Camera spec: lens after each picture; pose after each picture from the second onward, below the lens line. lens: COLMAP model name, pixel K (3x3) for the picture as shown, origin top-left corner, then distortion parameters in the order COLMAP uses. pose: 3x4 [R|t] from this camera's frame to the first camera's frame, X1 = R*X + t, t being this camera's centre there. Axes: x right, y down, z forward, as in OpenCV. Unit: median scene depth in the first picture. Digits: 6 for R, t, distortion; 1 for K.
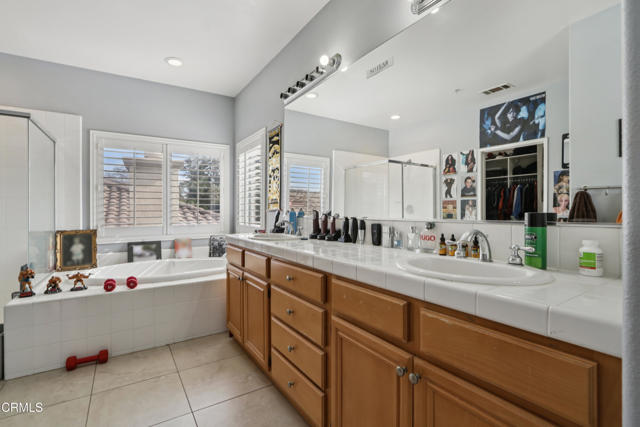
lens RADIAL K [[299.0, 0, 320.5], [0, 299.0, 211.8], [0, 0, 1]] dist [-0.010978, 0.000489]
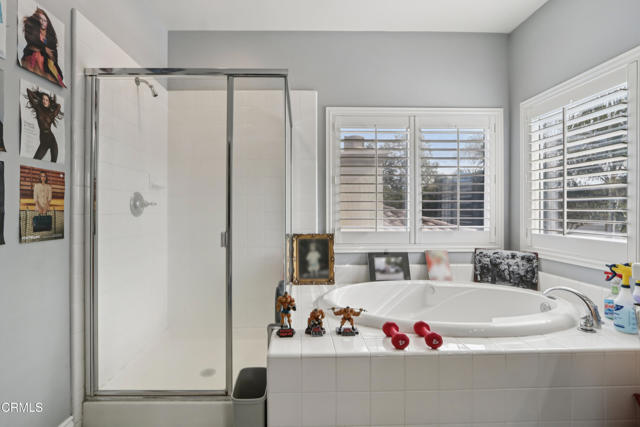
lens RADIAL K [[299.0, 0, 319.6], [0, 299.0, 212.0], [0, 0, 1]] dist [-0.010978, 0.000489]
pose [[0.876589, 0.008048, -0.481172, -0.412001], [-0.007319, 0.999967, 0.003391, 0.000463], [0.481183, 0.000549, 0.876620, 0.300969]]
